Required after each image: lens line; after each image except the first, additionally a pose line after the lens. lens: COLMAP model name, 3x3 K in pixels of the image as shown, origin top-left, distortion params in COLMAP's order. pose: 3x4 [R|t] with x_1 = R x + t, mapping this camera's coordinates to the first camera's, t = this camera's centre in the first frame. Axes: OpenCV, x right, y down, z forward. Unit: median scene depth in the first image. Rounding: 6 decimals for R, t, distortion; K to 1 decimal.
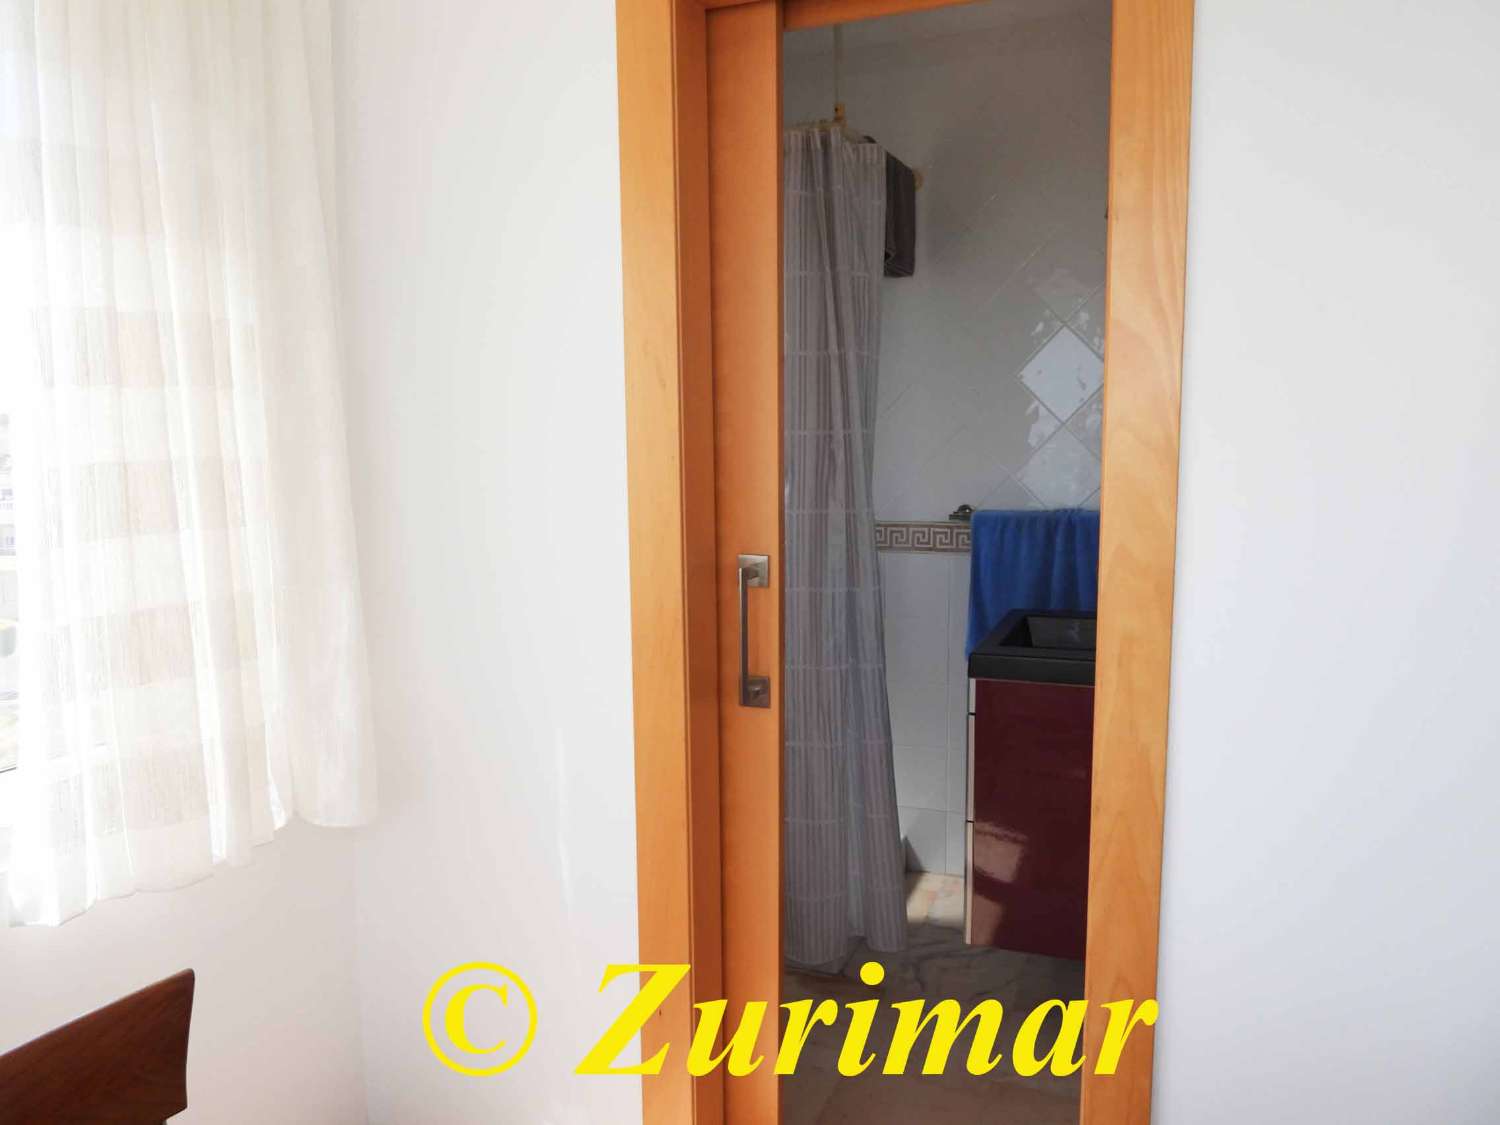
lens RADIAL K [[1078.9, 0, 750.9], [0, 1078.9, 559.3], [0, 0, 1]] dist [-0.015933, 0.005903]
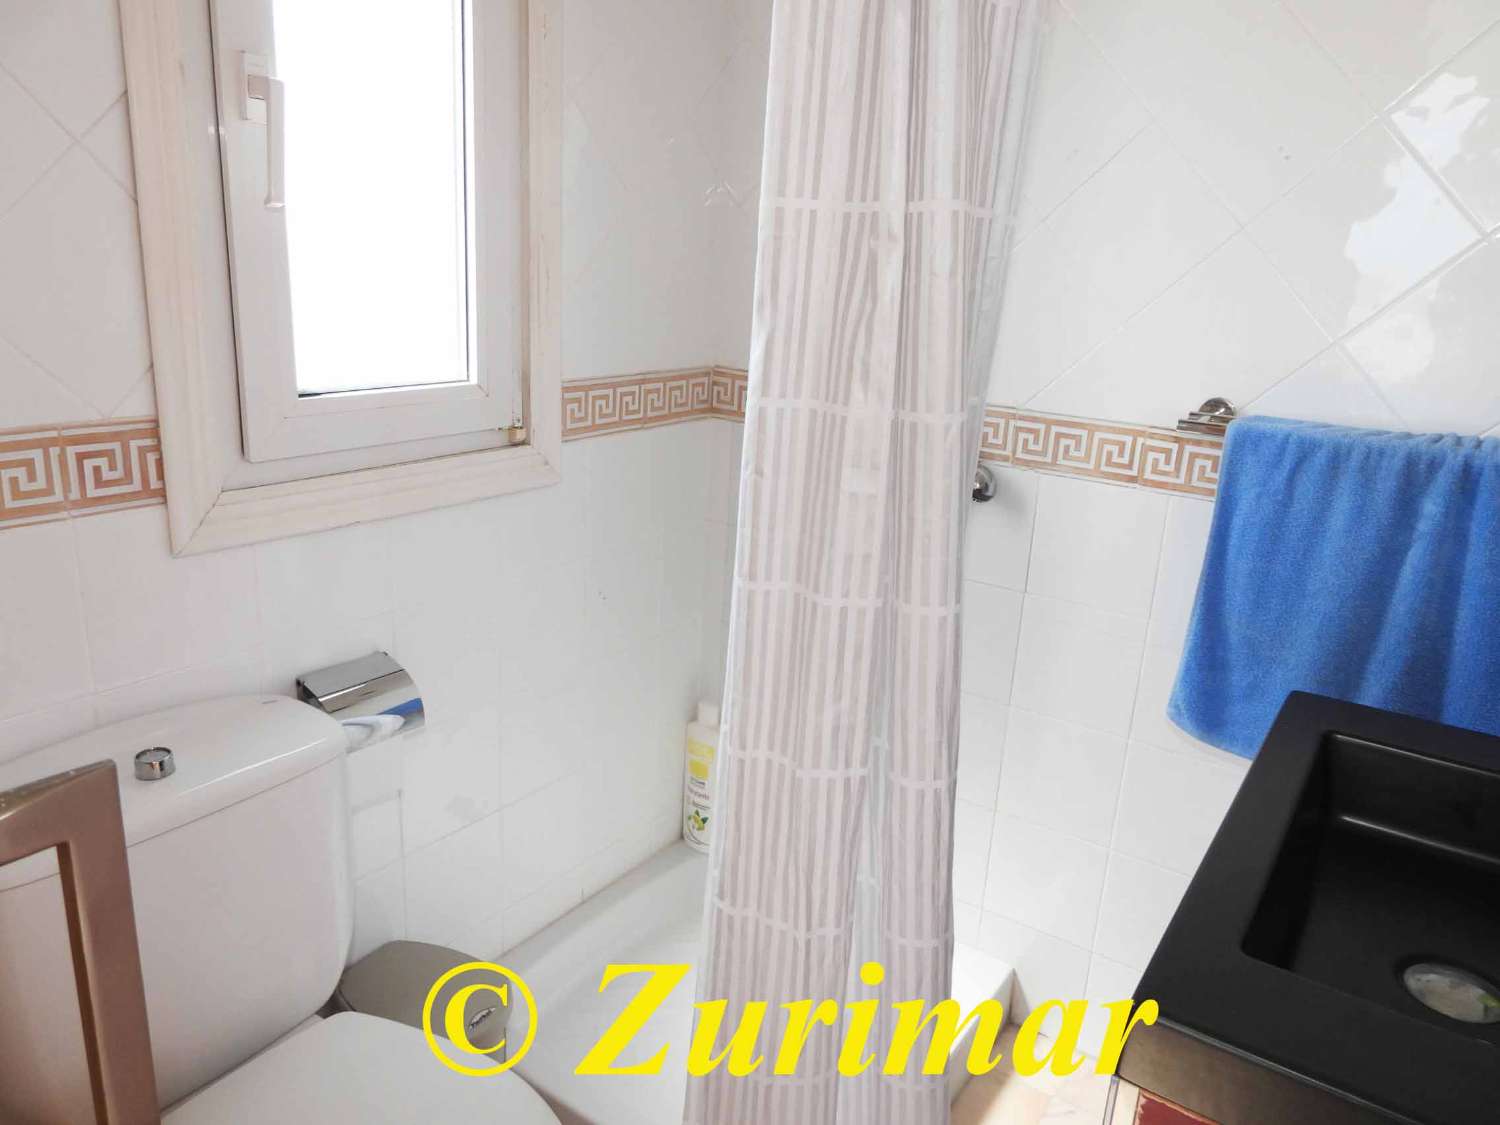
lens RADIAL K [[1078.9, 0, 750.9], [0, 1078.9, 559.3], [0, 0, 1]] dist [-0.015933, 0.005903]
pose [[0.973418, 0.121623, -0.194074, 0.102424], [-0.086910, 0.980128, 0.178316, -0.049755], [0.211905, -0.156709, 0.964644, 0.506589]]
